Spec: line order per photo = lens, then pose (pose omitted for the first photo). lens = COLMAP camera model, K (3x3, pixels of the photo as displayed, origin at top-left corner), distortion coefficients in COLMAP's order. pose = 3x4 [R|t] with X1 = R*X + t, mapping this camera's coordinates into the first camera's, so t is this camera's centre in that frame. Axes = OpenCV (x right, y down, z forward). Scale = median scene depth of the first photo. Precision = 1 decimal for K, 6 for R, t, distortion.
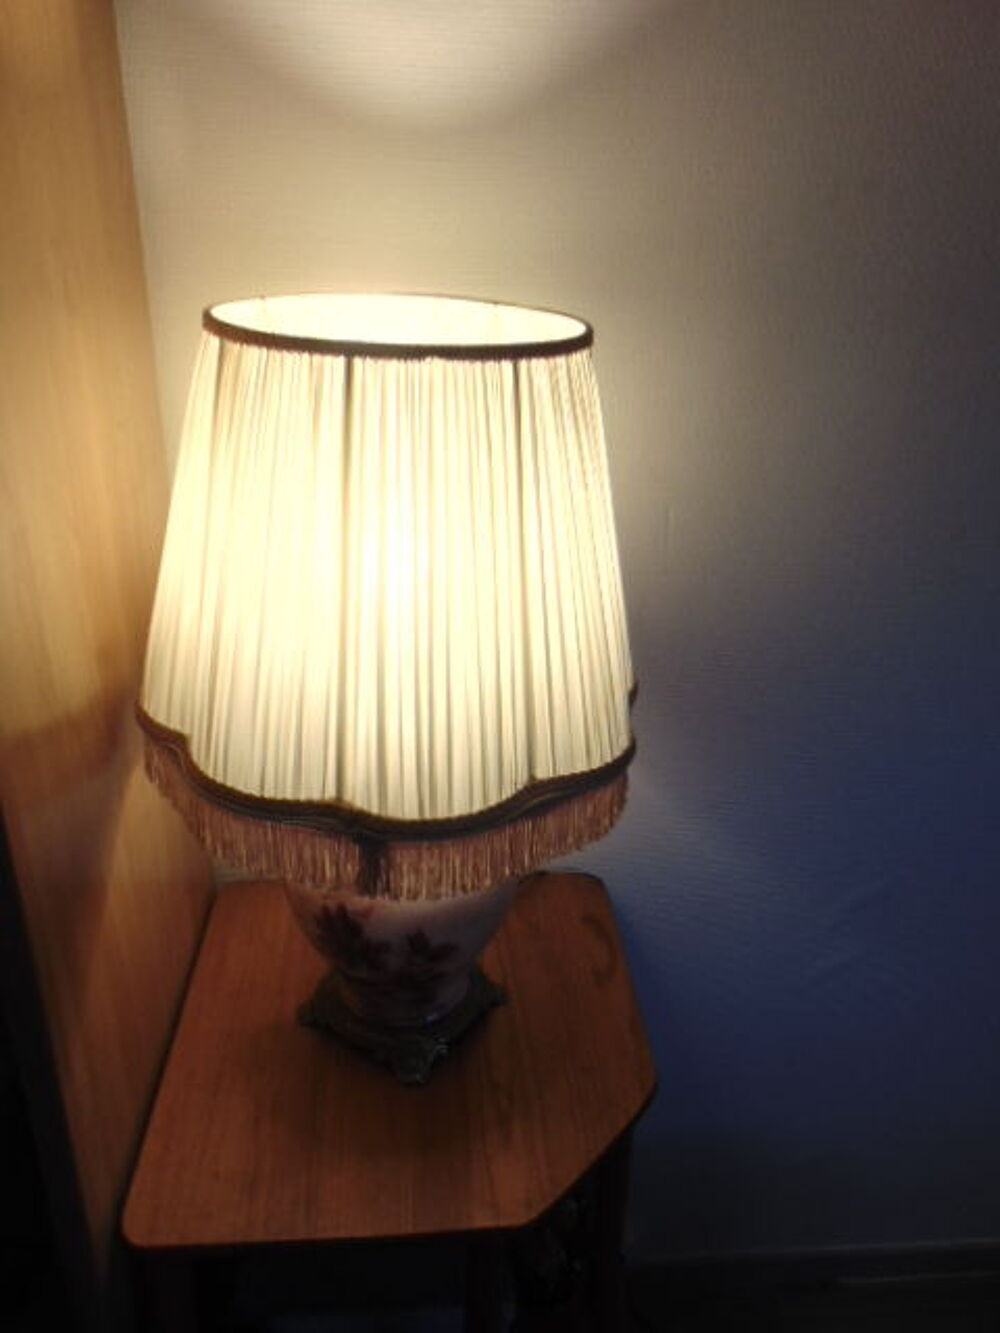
lens RADIAL K [[960.7, 0, 500.0], [0, 960.7, 666.5], [0, 0, 1]] dist [-0.043349, 0.090512]
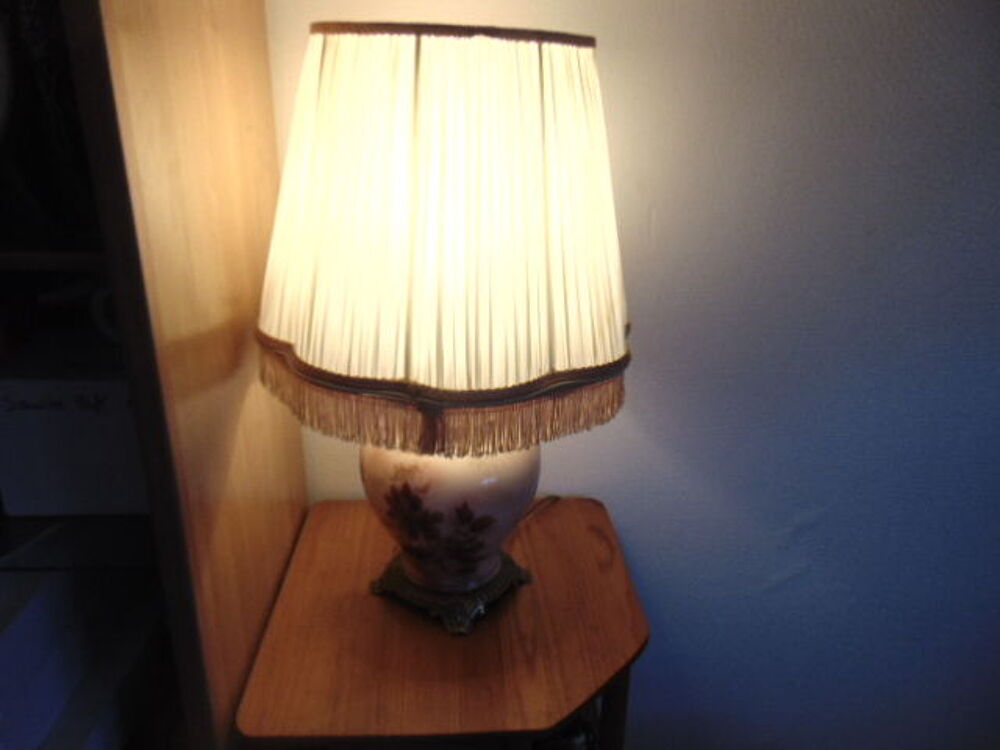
lens RADIAL K [[720.7, 0, 500.0], [0, 720.7, 375.0], [0, 0, 1]] dist [-0.043349, 0.090512]
pose [[0.999657, 0.000315, -0.026183, -0.012420], [-0.001904, 0.998155, -0.060693, 0.181290], [0.026115, 0.060722, 0.997813, 0.012459]]
